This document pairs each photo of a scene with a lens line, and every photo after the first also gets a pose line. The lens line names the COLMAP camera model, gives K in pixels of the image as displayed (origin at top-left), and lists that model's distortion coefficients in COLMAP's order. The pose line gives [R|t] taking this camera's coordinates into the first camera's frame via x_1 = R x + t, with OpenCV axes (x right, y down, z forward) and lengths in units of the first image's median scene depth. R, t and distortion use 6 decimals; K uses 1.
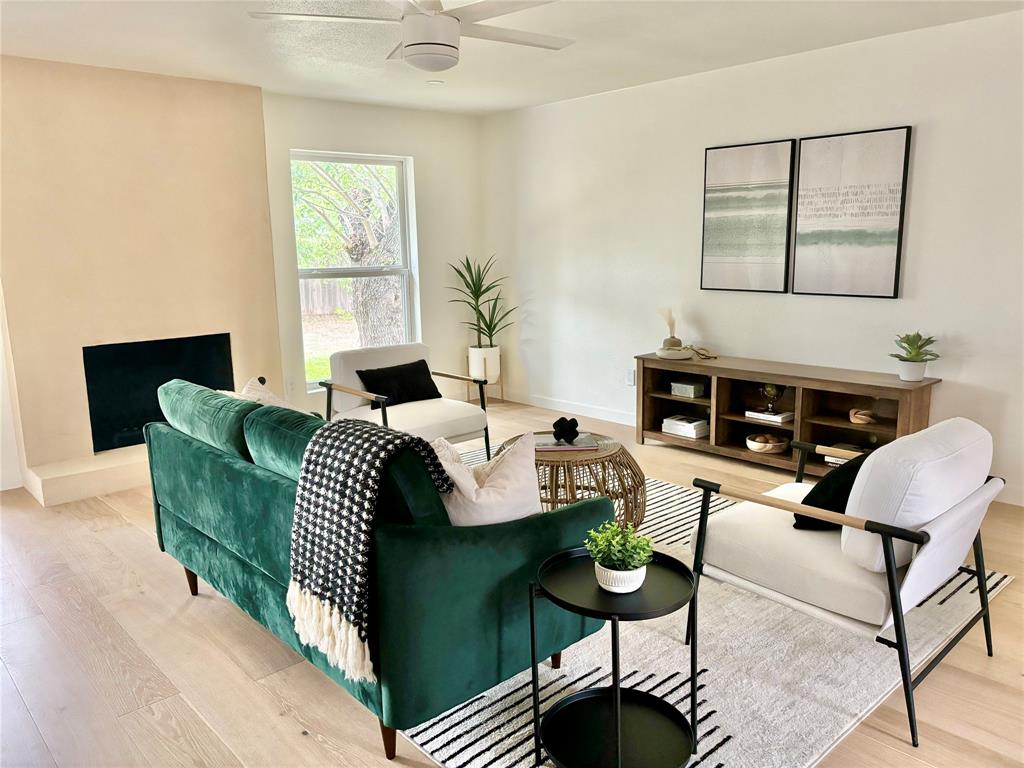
lens RADIAL K [[772.0, 0, 513.1], [0, 772.0, 387.0], [0, 0, 1]] dist [0.049081, -0.040356]
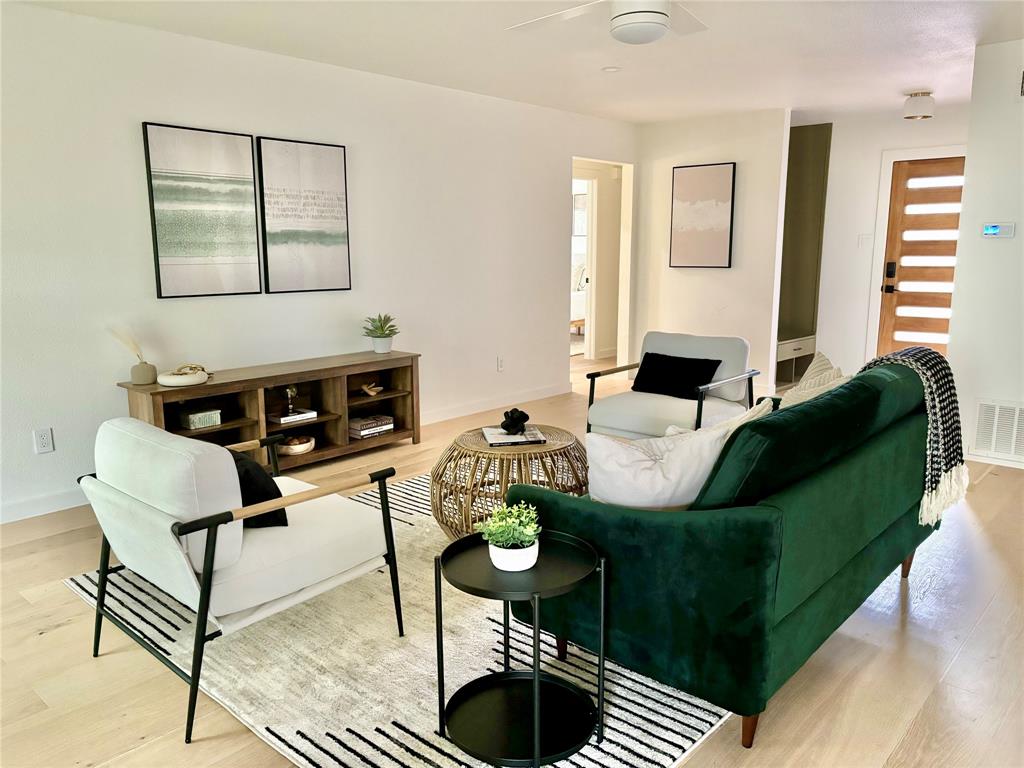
lens RADIAL K [[772.0, 0, 512.1], [0, 772.0, 380.8], [0, 0, 1]] dist [0.049081, -0.040356]
pose [[-0.074902, -0.153022, 0.985380, -0.657064], [0.202006, 0.965340, 0.165265, -0.114419], [-0.976516, 0.211432, -0.041395, 0.769390]]
